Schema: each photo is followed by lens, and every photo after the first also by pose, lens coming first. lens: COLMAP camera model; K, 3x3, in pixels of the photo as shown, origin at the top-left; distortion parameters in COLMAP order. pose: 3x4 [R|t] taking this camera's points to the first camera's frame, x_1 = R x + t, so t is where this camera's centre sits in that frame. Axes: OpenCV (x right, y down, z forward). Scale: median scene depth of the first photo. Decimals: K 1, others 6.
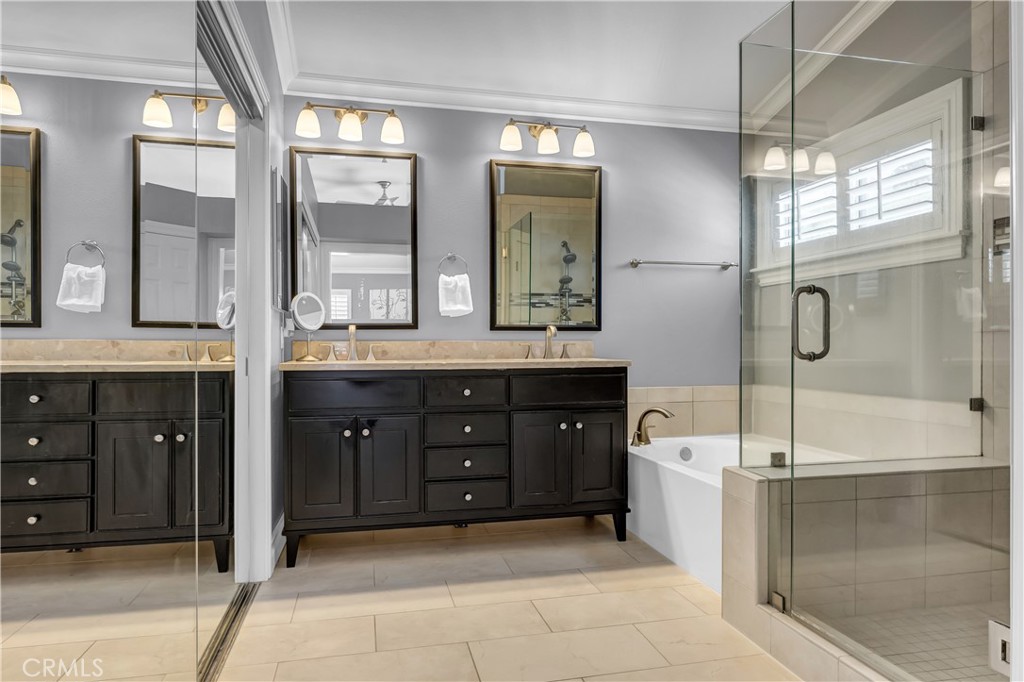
lens RADIAL K [[628.4, 0, 509.0], [0, 628.4, 340.6], [0, 0, 1]] dist [0.000617, 0.001891]
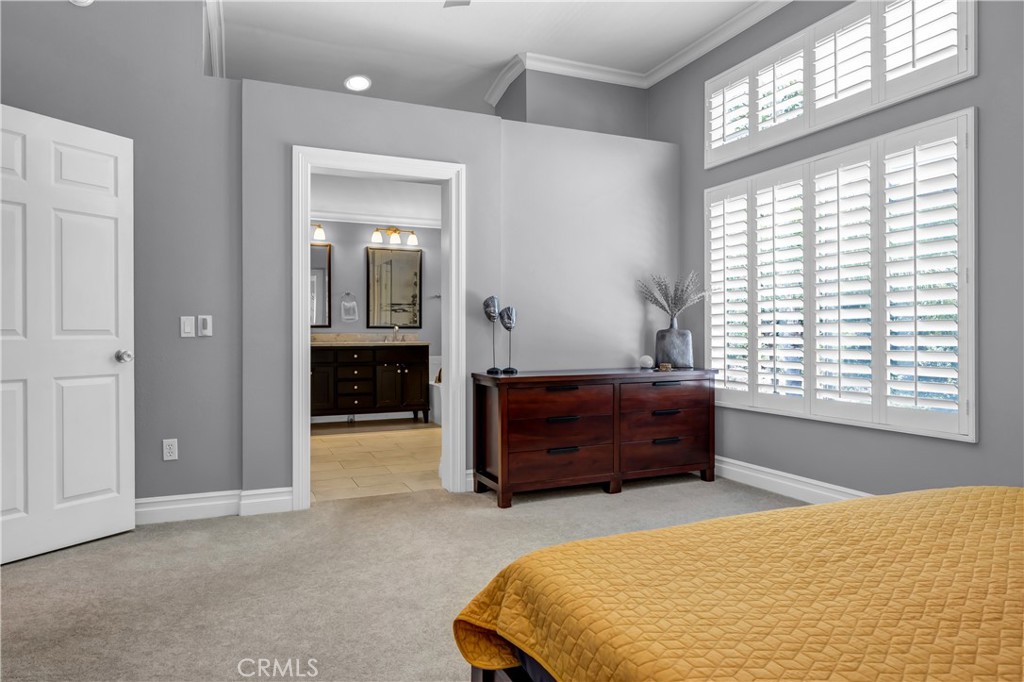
lens RADIAL K [[628.4, 0, 509.0], [0, 628.4, 340.6], [0, 0, 1]] dist [0.000617, 0.001891]
pose [[0.983081, 0.002425, 0.183154, 0.053283], [-0.005532, 0.999849, 0.016453, -0.012124], [-0.183086, -0.017188, 0.982947, -1.145602]]
